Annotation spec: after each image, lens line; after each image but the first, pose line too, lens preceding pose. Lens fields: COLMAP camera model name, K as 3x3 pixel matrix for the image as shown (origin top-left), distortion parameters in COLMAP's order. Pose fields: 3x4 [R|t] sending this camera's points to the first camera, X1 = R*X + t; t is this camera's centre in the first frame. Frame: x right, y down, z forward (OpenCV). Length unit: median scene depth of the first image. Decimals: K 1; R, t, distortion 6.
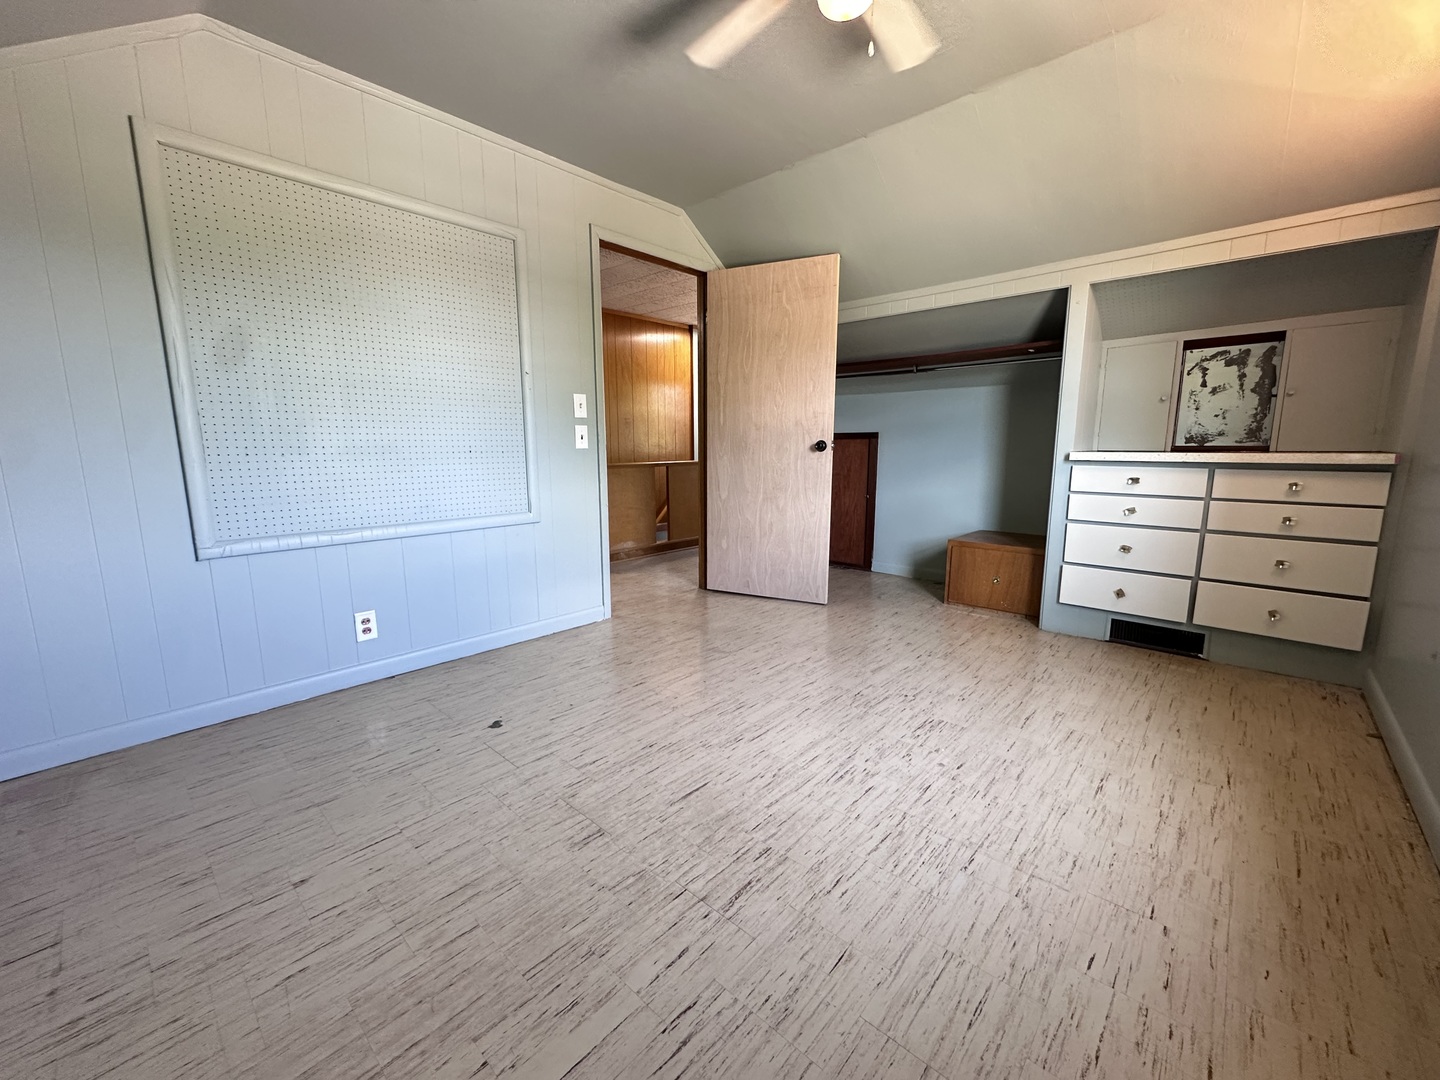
lens RADIAL K [[576.5, 0, 719.1], [0, 576.5, 540.3], [0, 0, 1]] dist [-0.004120, 0.000663]
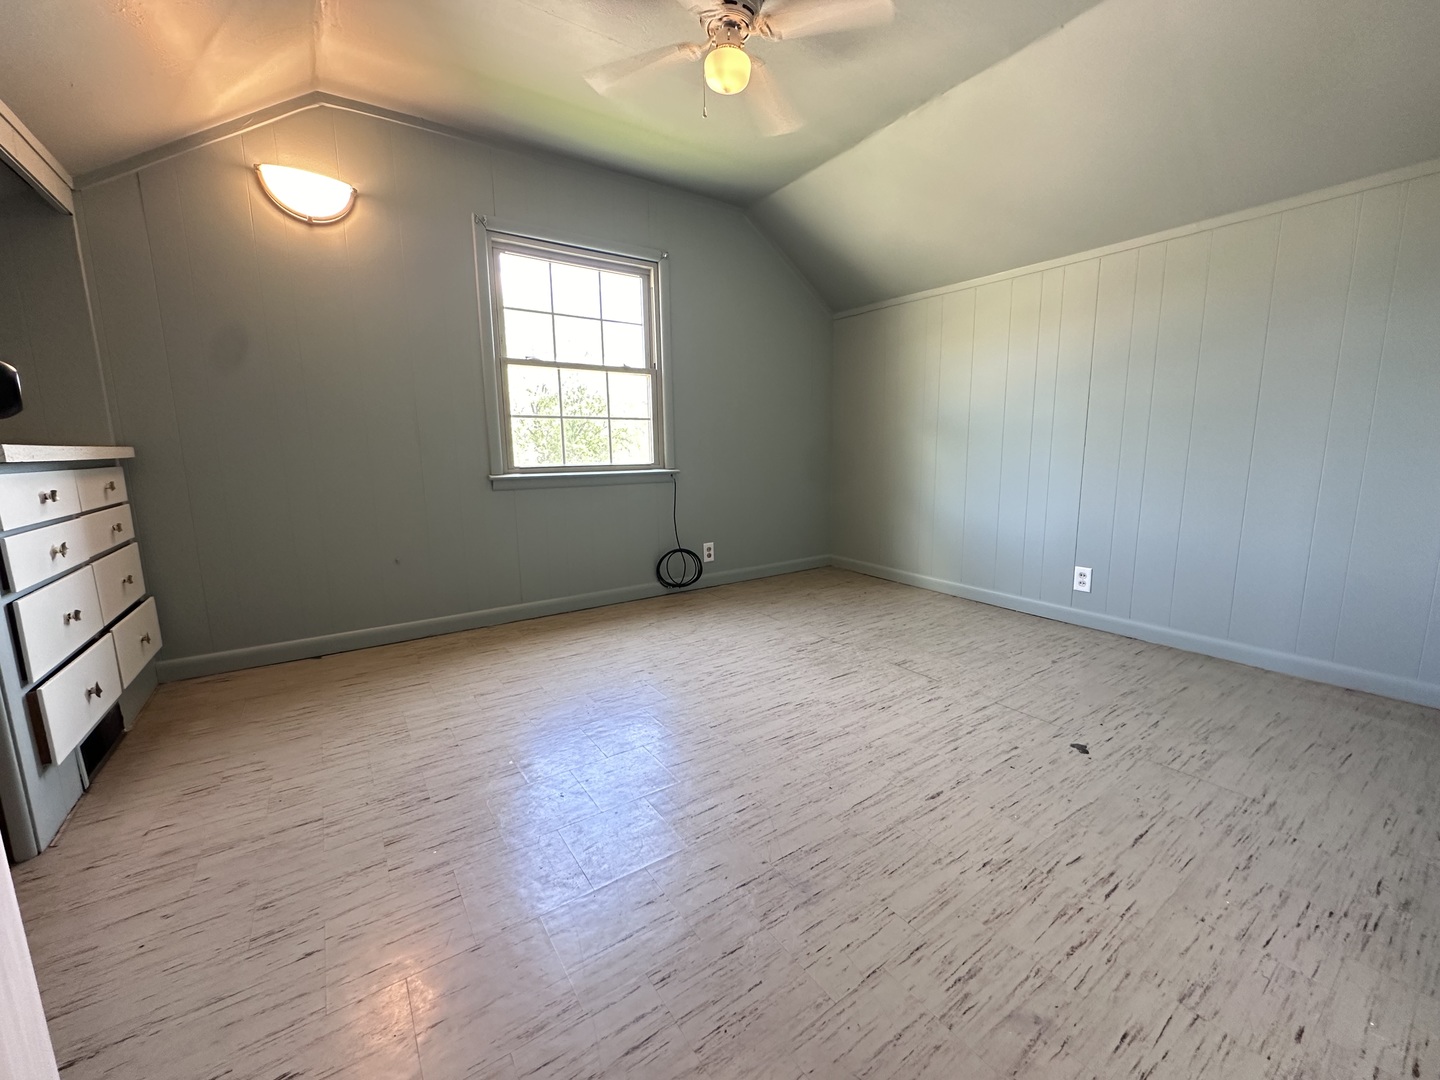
lens RADIAL K [[576.5, 0, 719.4], [0, 576.5, 538.3], [0, 0, 1]] dist [-0.004120, 0.000663]
pose [[-0.974748, -0.021769, 0.222243, -0.053463], [0.050372, 0.948152, 0.313799, -0.299213], [-0.217551, 0.317070, -0.923113, 1.997458]]
